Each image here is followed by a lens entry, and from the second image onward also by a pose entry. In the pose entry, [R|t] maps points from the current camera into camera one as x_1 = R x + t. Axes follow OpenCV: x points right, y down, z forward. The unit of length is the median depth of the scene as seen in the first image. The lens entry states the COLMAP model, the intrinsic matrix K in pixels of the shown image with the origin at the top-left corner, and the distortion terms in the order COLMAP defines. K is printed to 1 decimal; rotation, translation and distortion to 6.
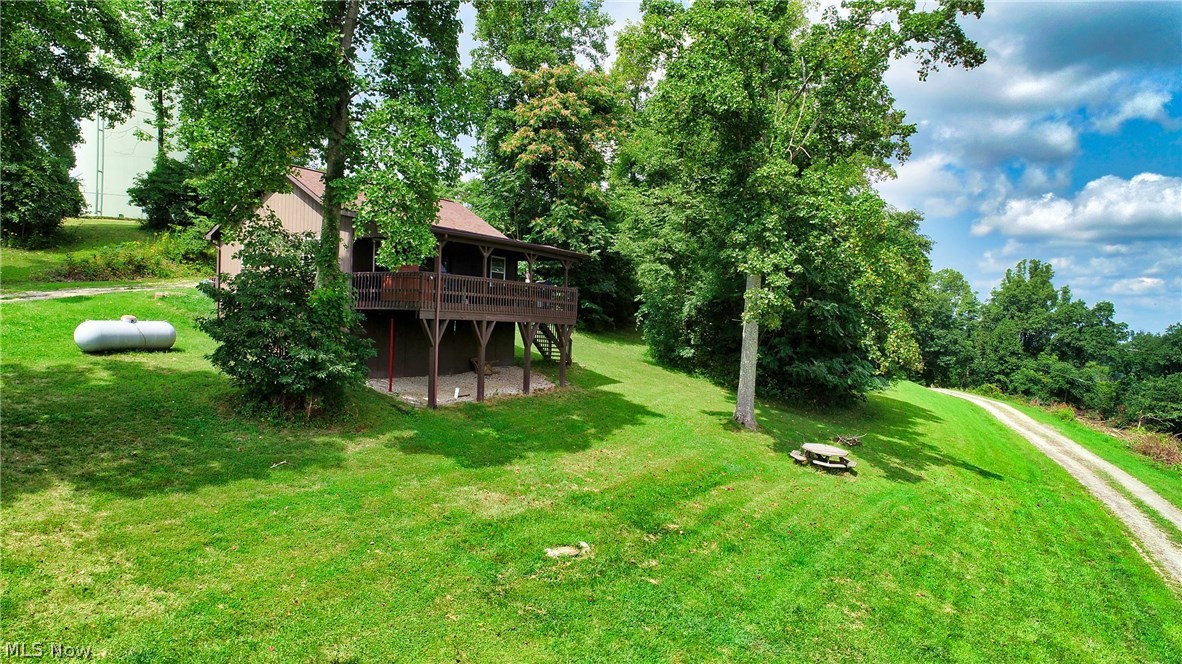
lens RADIAL K [[792.6, 0, 590.0], [0, 792.6, 328.6], [0, 0, 1]] dist [-0.003932, 0.003429]
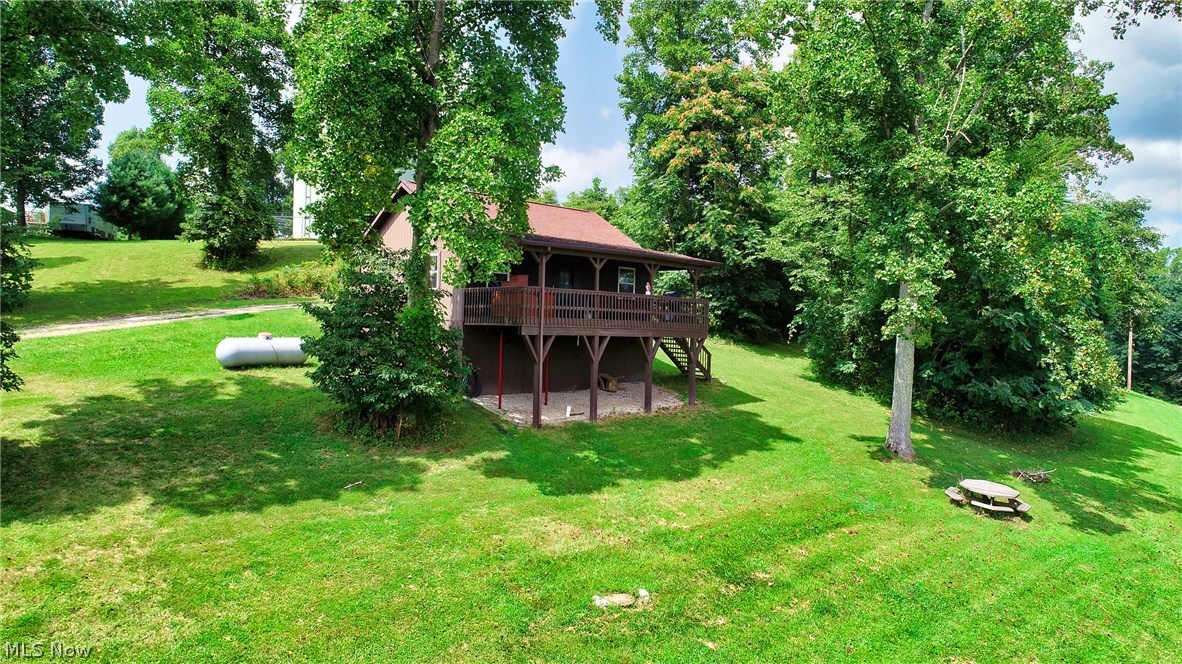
lens RADIAL K [[792.6, 0, 588.5], [0, 792.6, 329.6], [0, 0, 1]] dist [-0.003932, 0.003429]
pose [[0.966064, -0.004560, -0.258264, 0.111270], [0.002835, 0.999971, -0.007053, -0.011728], [0.258288, 0.006082, 0.966049, 0.082903]]
